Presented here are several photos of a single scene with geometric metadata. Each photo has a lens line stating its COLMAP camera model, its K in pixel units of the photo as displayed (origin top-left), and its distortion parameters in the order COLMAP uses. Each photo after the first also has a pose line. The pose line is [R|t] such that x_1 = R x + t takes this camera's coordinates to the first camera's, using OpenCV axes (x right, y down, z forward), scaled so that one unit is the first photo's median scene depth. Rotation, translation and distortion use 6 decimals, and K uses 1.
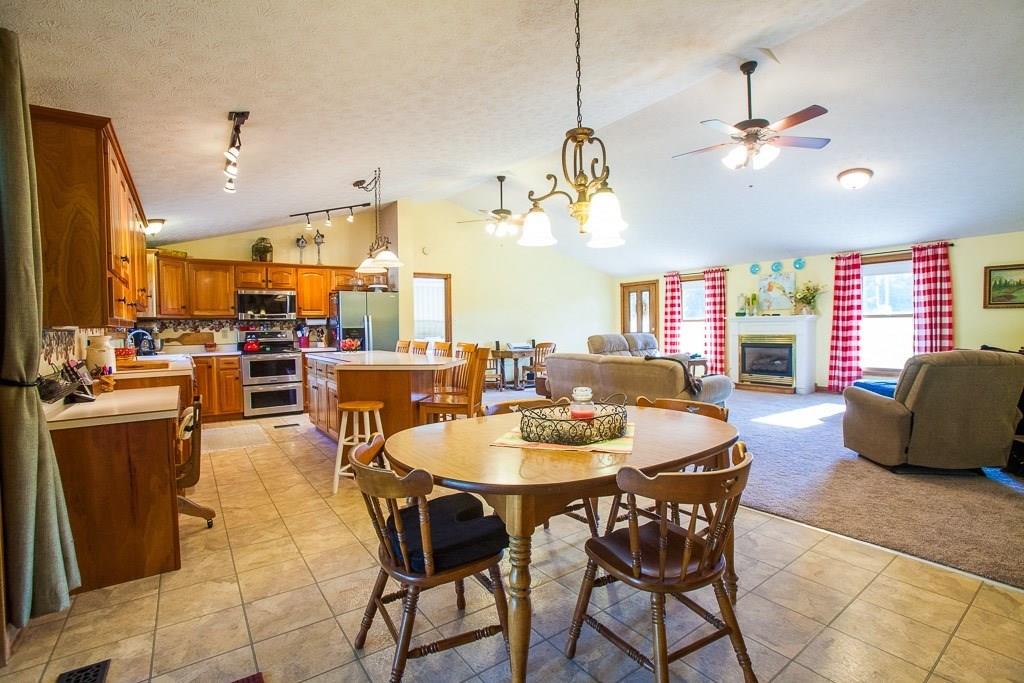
lens RADIAL K [[467.7, 0, 512.0], [0, 467.7, 341.5], [0, 0, 1]] dist [-0.058110, 0.017526]
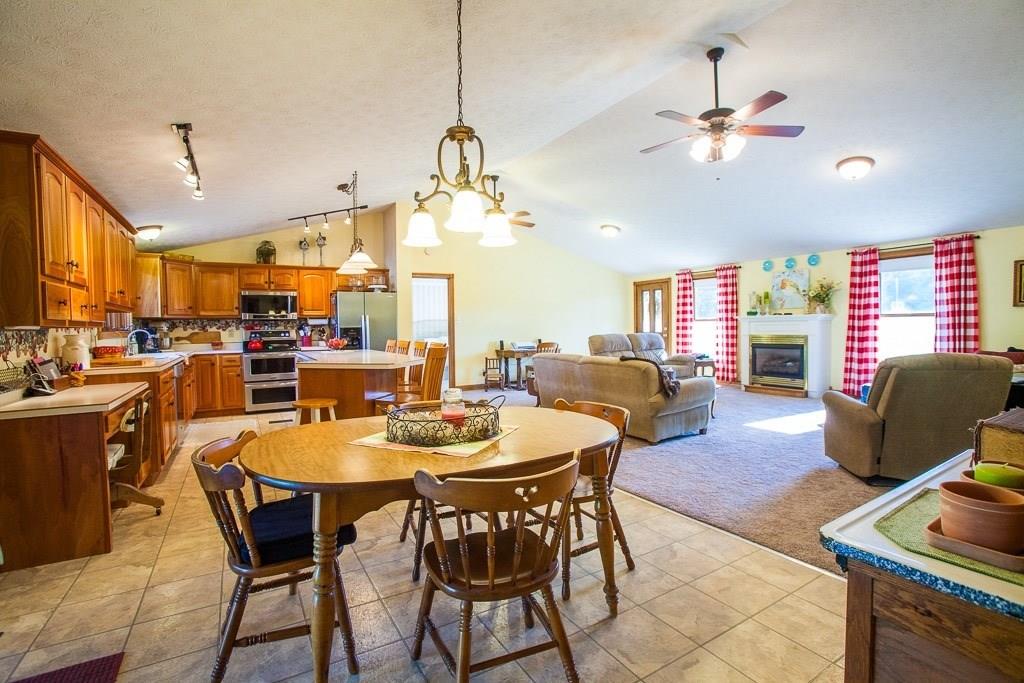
lens RADIAL K [[467.7, 0, 512.0], [0, 467.7, 341.5], [0, 0, 1]] dist [-0.058110, 0.017526]
pose [[0.996156, 0.003514, -0.087528, 0.110555], [-0.003368, 0.999993, 0.001813, -0.001133], [0.087534, -0.001511, 0.996160, 0.007234]]
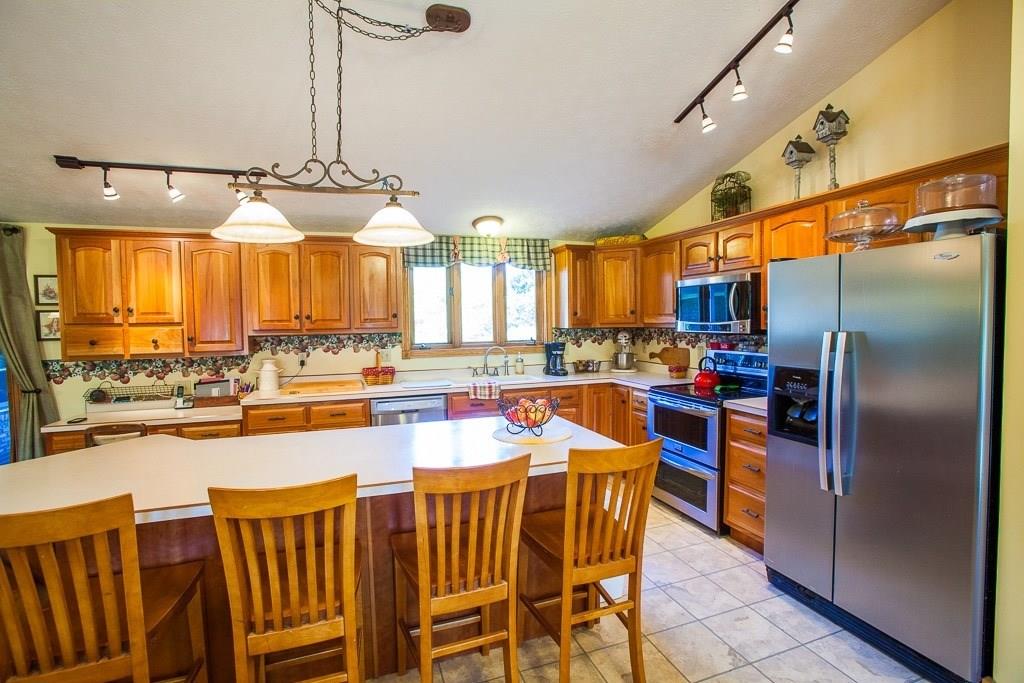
lens RADIAL K [[467.7, 0, 512.0], [0, 467.7, 341.5], [0, 0, 1]] dist [-0.058110, 0.017526]
pose [[-0.285193, 0.064064, -0.956327, 0.037843], [-0.014001, 0.997379, 0.070990, -0.073134], [0.958368, 0.033636, -0.283548, 0.953779]]
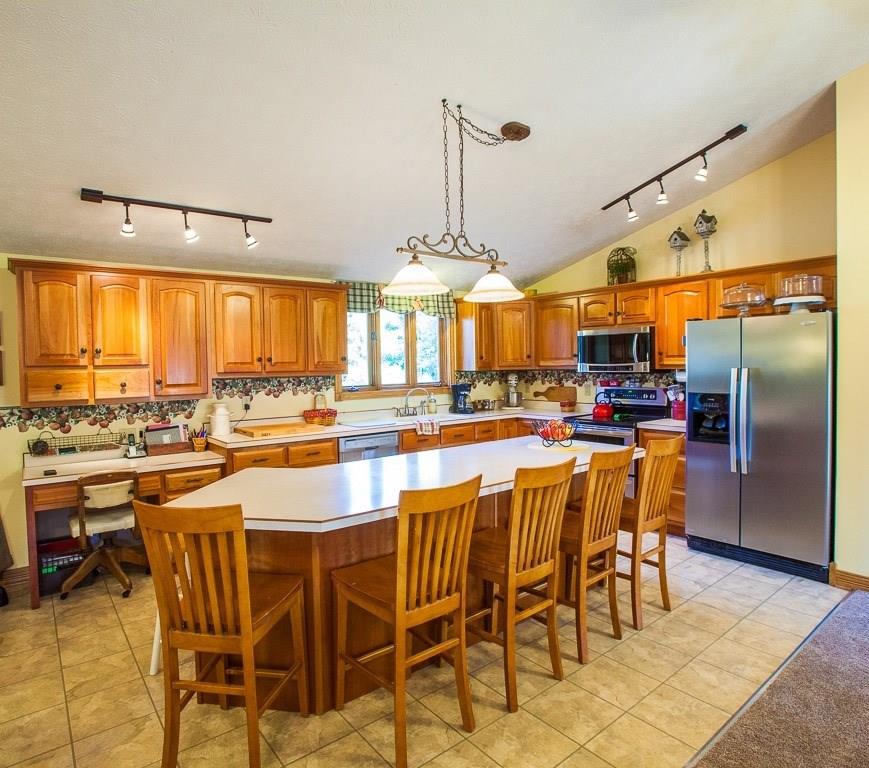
lens RADIAL K [[526.5, 0, 415.7], [0, 526.5, 384.1], [0, 0, 1]] dist [-0.060696, 0.012103]
pose [[0.029714, 0.051208, -0.998246, 0.217430], [-0.017871, 0.998554, 0.050691, -0.064976], [0.999399, 0.016333, 0.030586, 0.709961]]
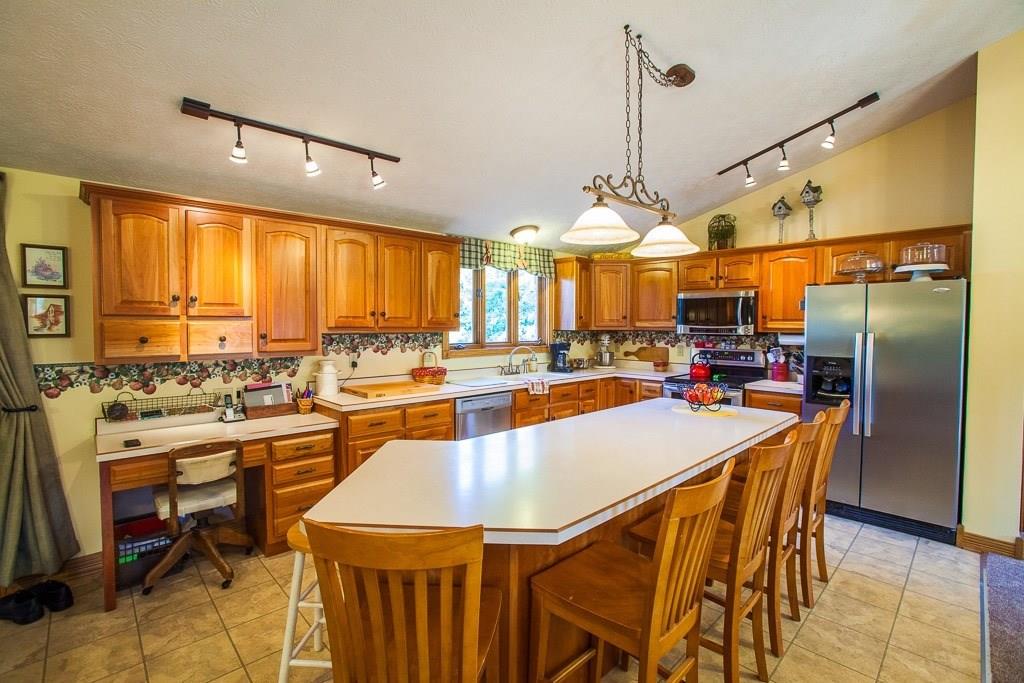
lens RADIAL K [[467.7, 0, 512.0], [0, 467.7, 341.5], [0, 0, 1]] dist [-0.058110, 0.017526]
pose [[0.136311, 0.053060, -0.989244, 0.113691], [-0.039816, 0.998051, 0.048046, -0.059292], [0.989866, 0.032839, 0.138158, 0.621651]]
